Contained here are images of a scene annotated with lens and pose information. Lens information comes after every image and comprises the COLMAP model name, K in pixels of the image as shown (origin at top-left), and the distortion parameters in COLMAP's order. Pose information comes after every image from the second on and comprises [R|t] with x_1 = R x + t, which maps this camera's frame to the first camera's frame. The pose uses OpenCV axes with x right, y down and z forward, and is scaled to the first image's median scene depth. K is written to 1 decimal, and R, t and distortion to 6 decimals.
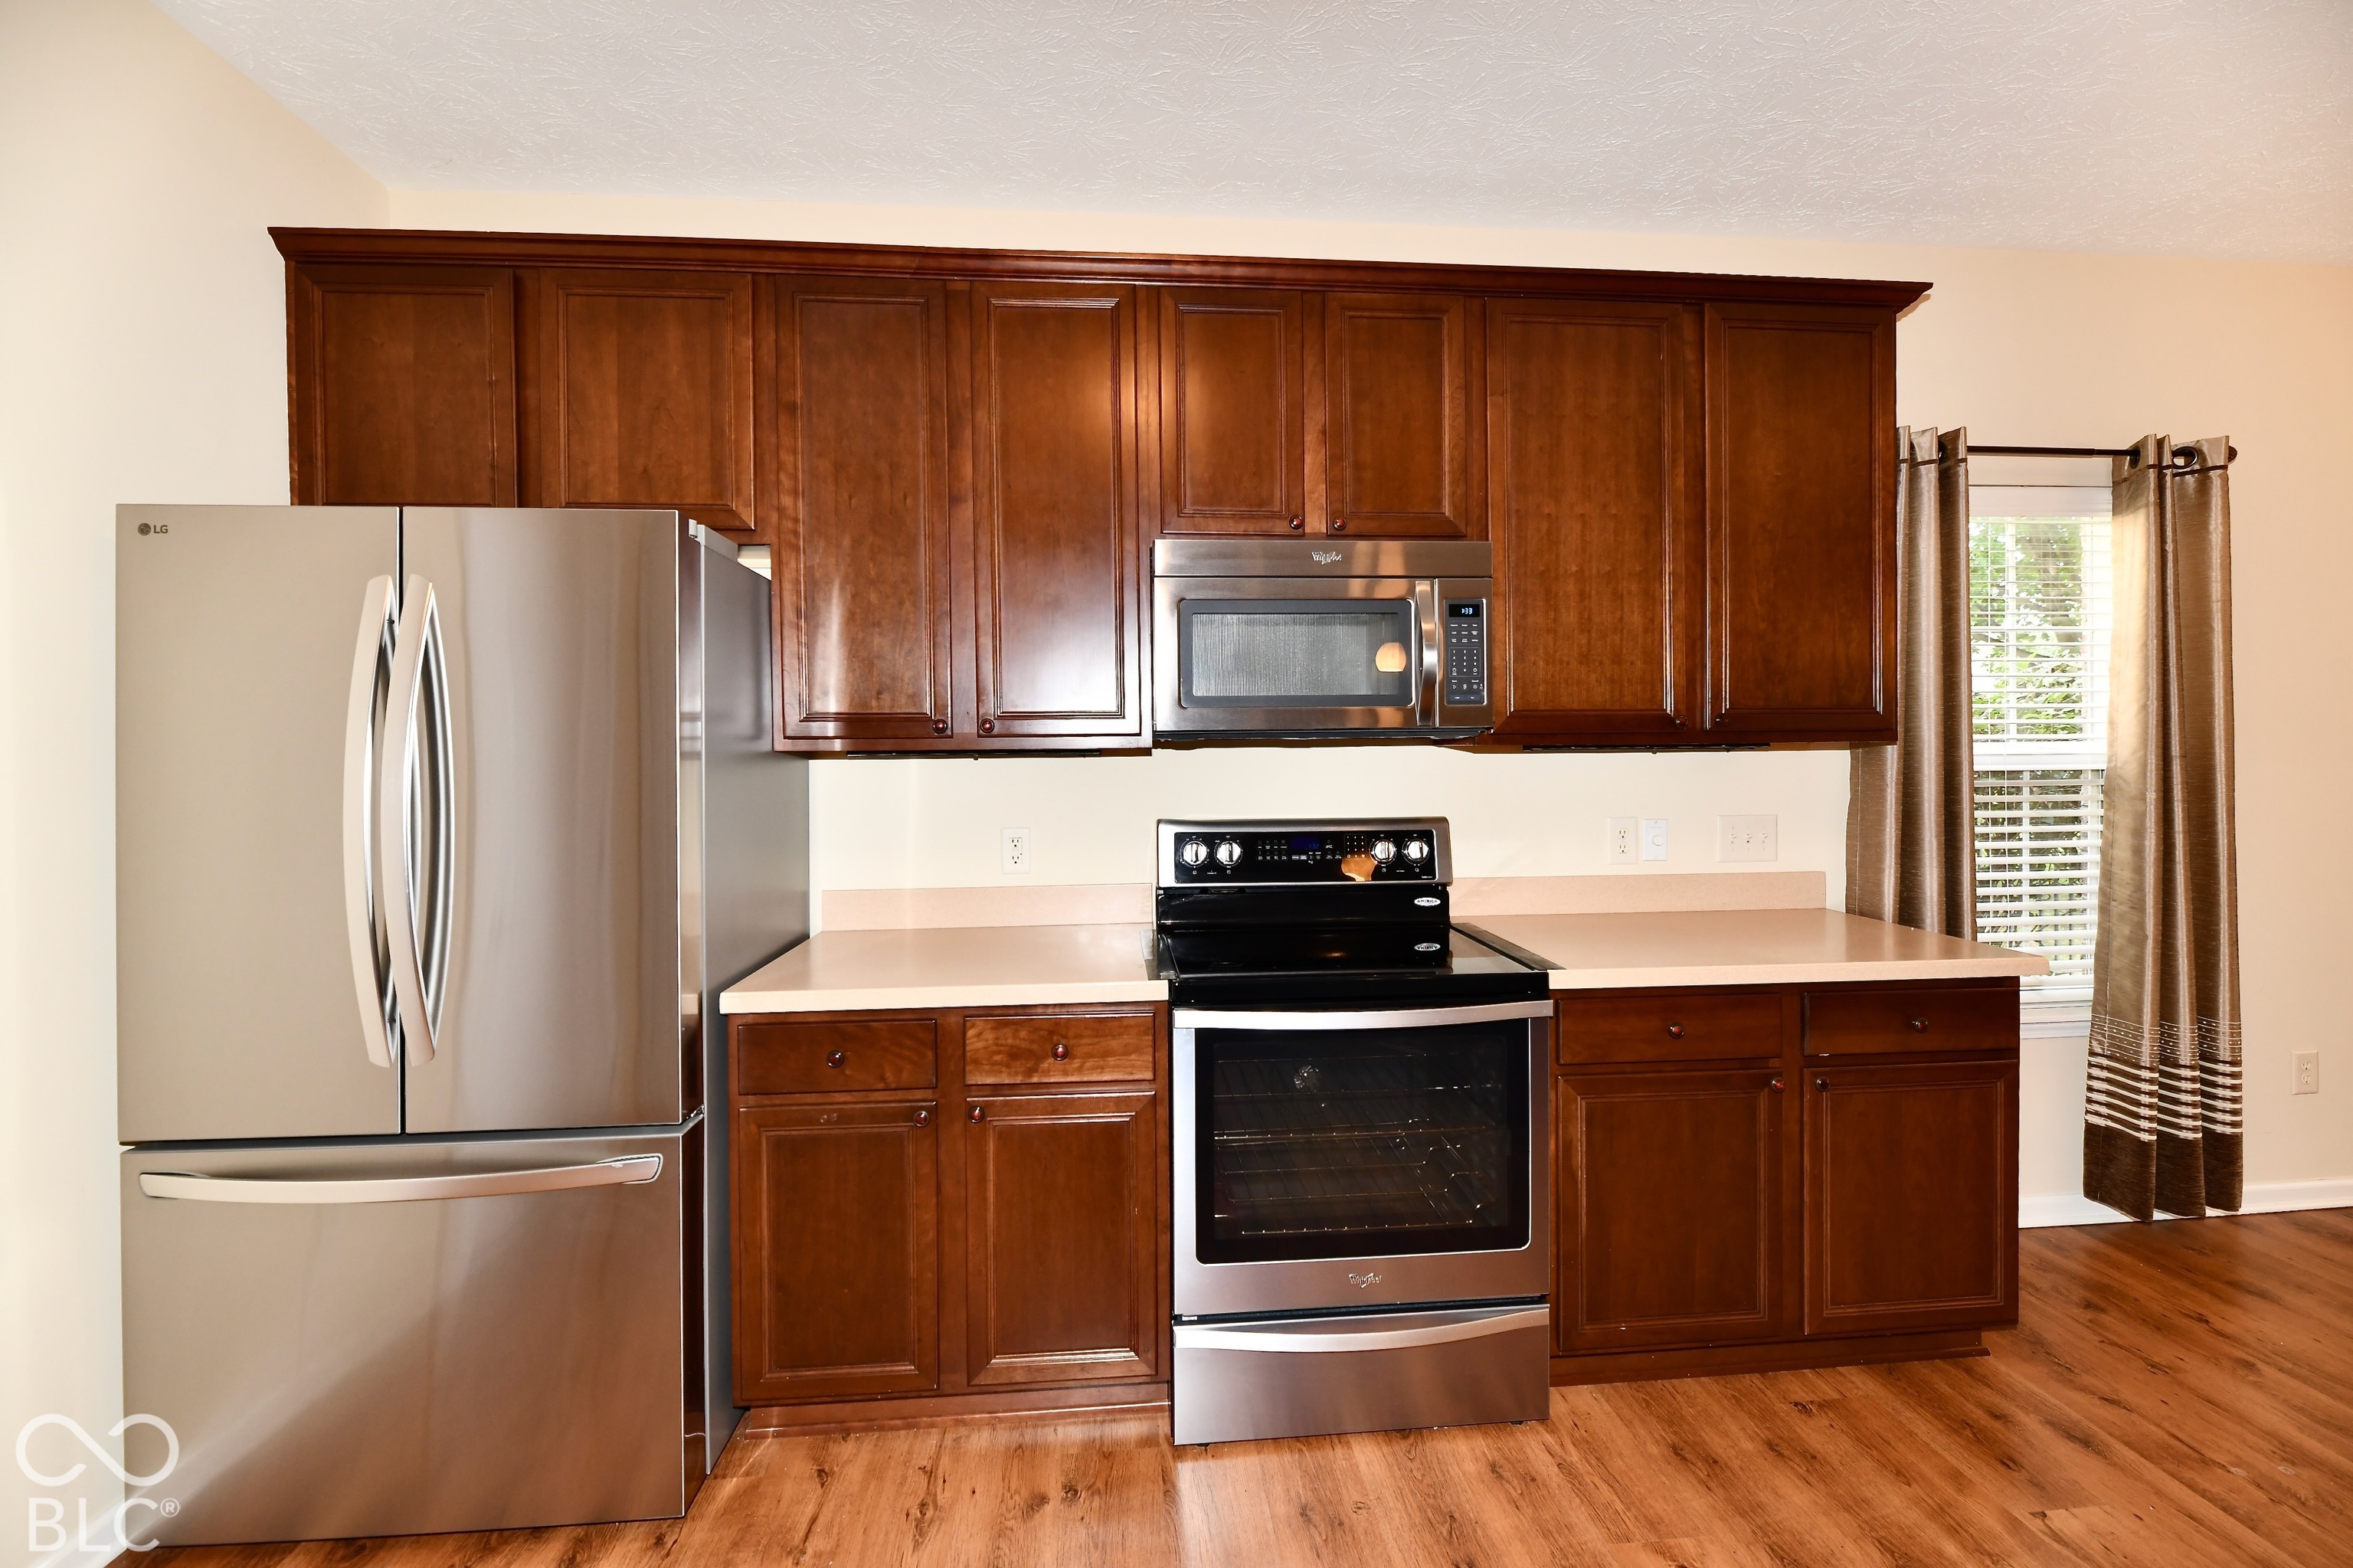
lens RADIAL K [[970.4, 0, 1170.9], [0, 970.4, 764.7], [0, 0, 1]] dist [-0.006359, -0.000840]
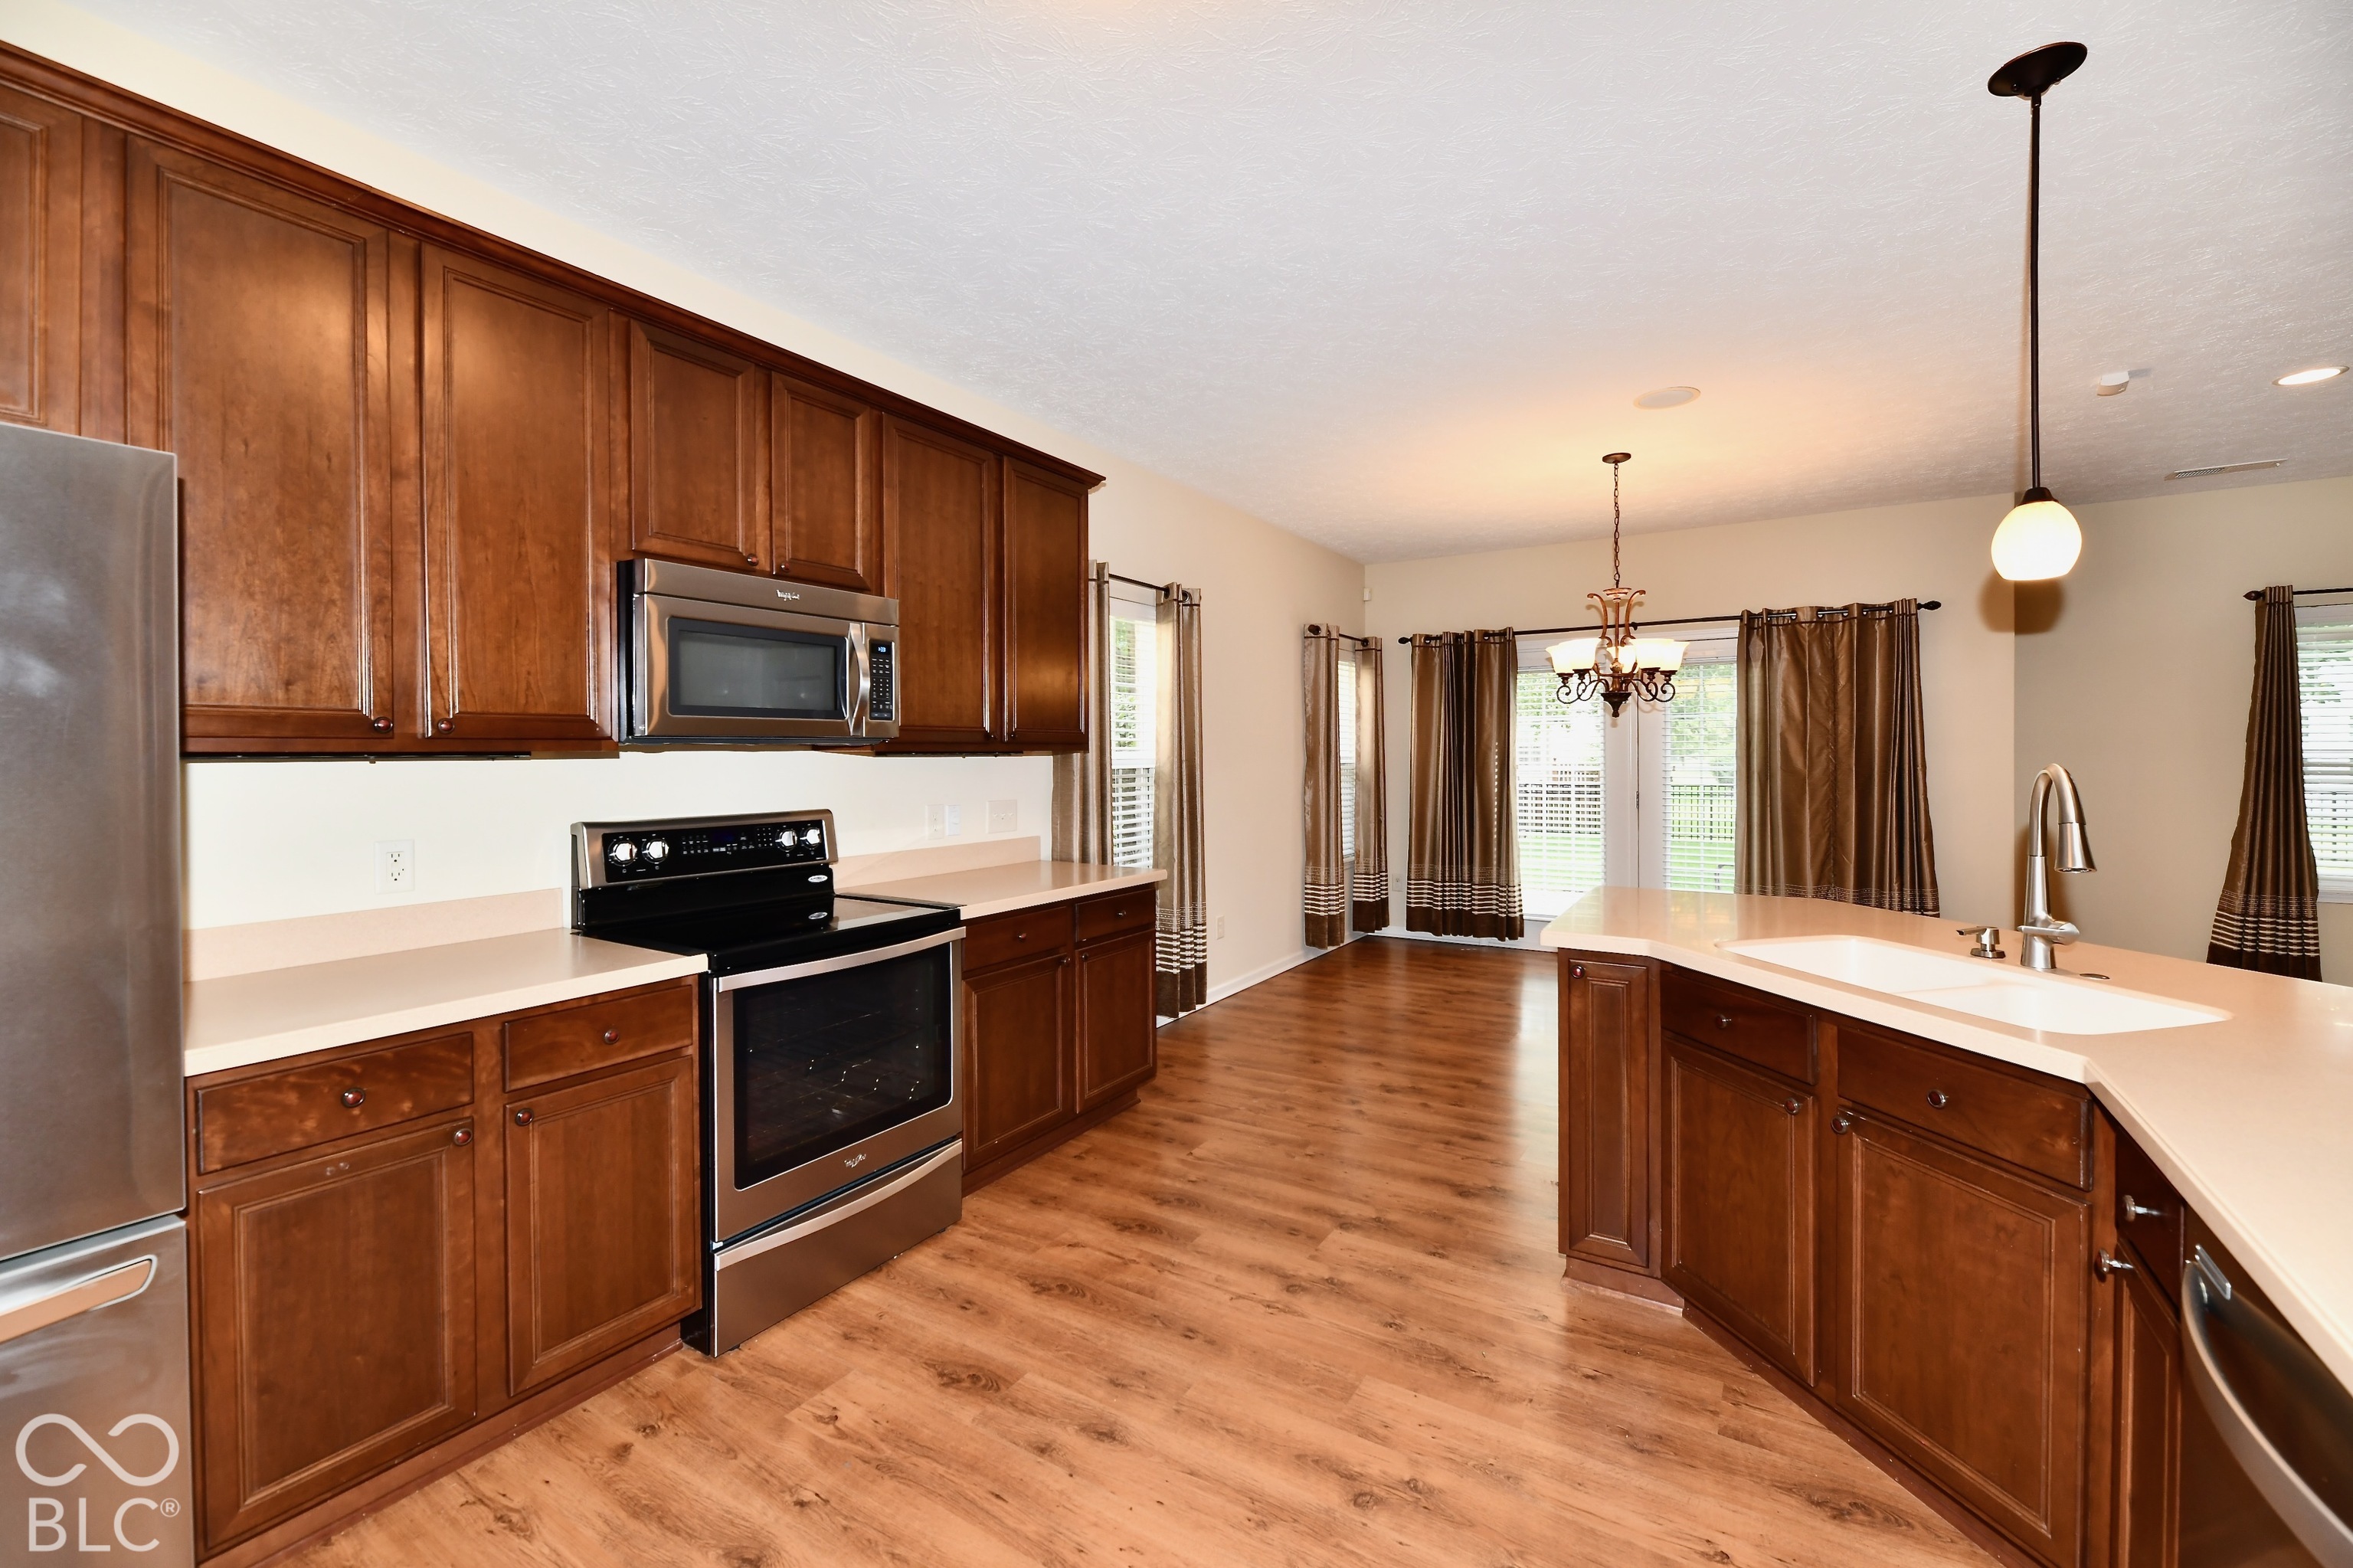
lens RADIAL K [[970.4, 0, 1209.9], [0, 970.4, 765.9], [0, 0, 1]] dist [-0.006359, -0.000840]
pose [[0.582358, -0.004331, 0.812921, -0.484730], [0.008813, 0.999961, -0.000986, 0.005218], [-0.812884, 0.007738, 0.582374, -0.127025]]
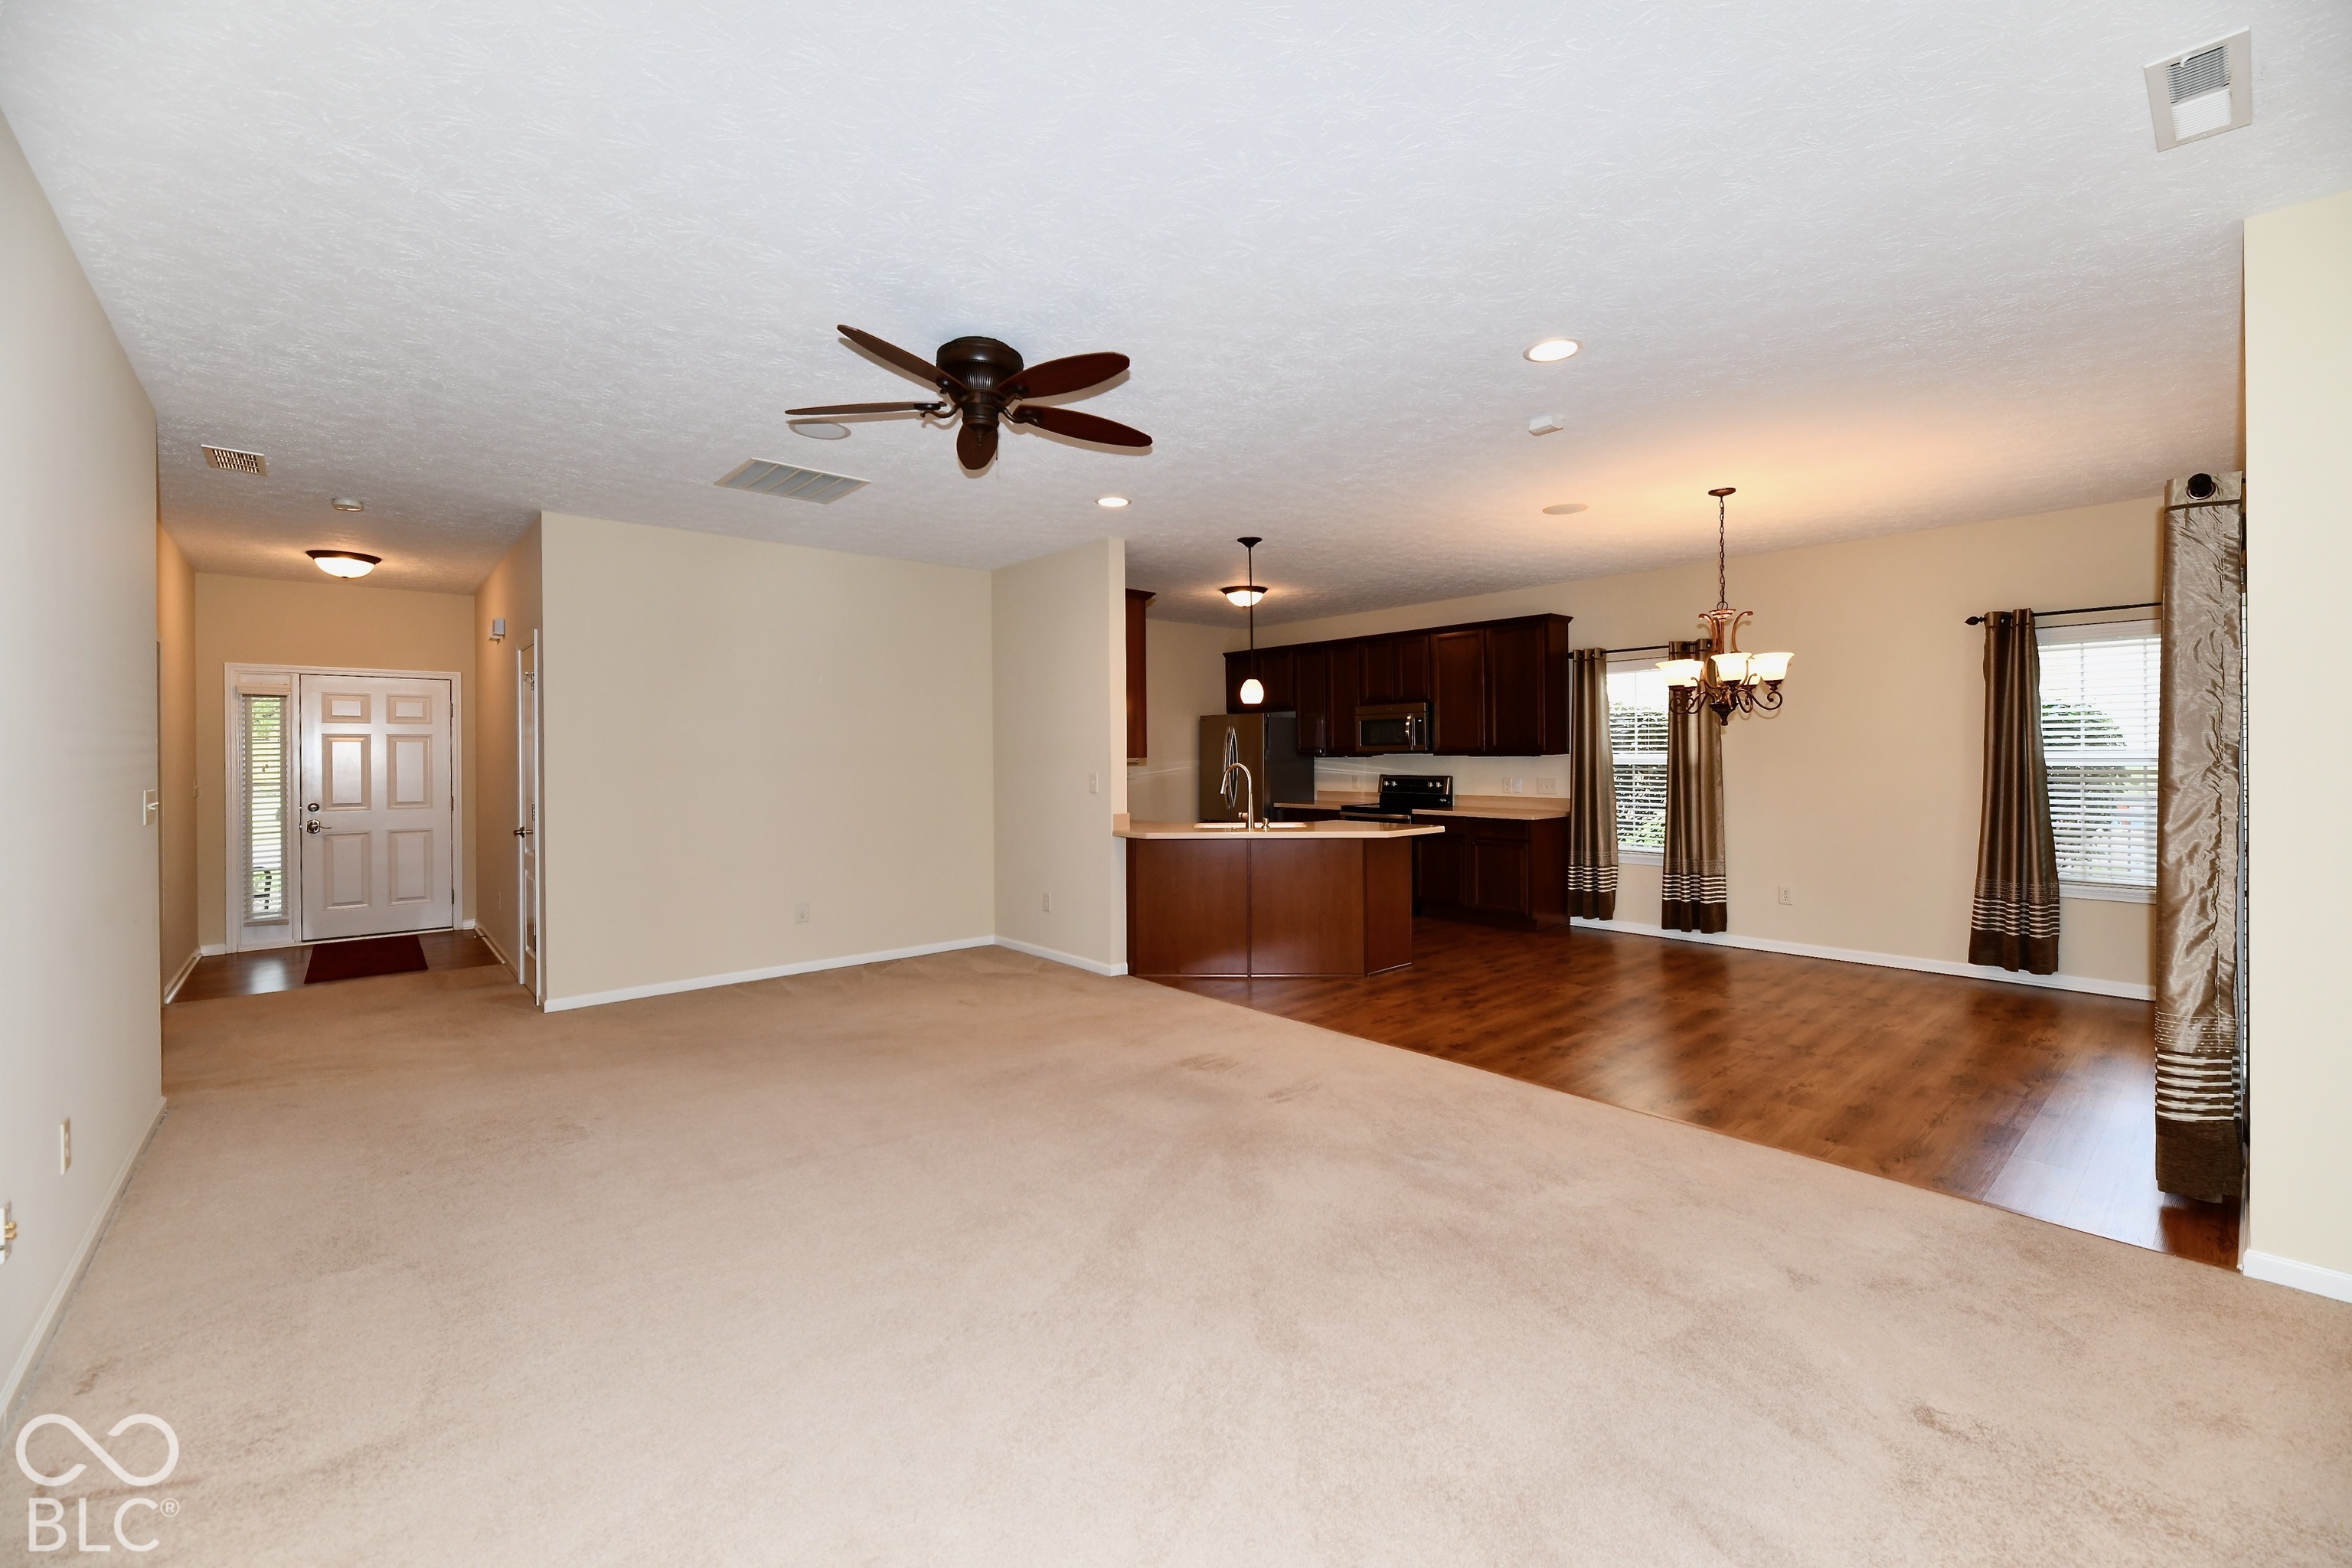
lens RADIAL K [[969.9, 0, 1179.4], [0, 969.9, 756.9], [0, 0, 1]] dist [-0.006359, -0.000840]
pose [[0.595682, 0.005425, -0.803202, 2.731626], [-0.006756, 0.999976, 0.001744, -0.013329], [0.803192, 0.004388, 0.595704, -2.006635]]
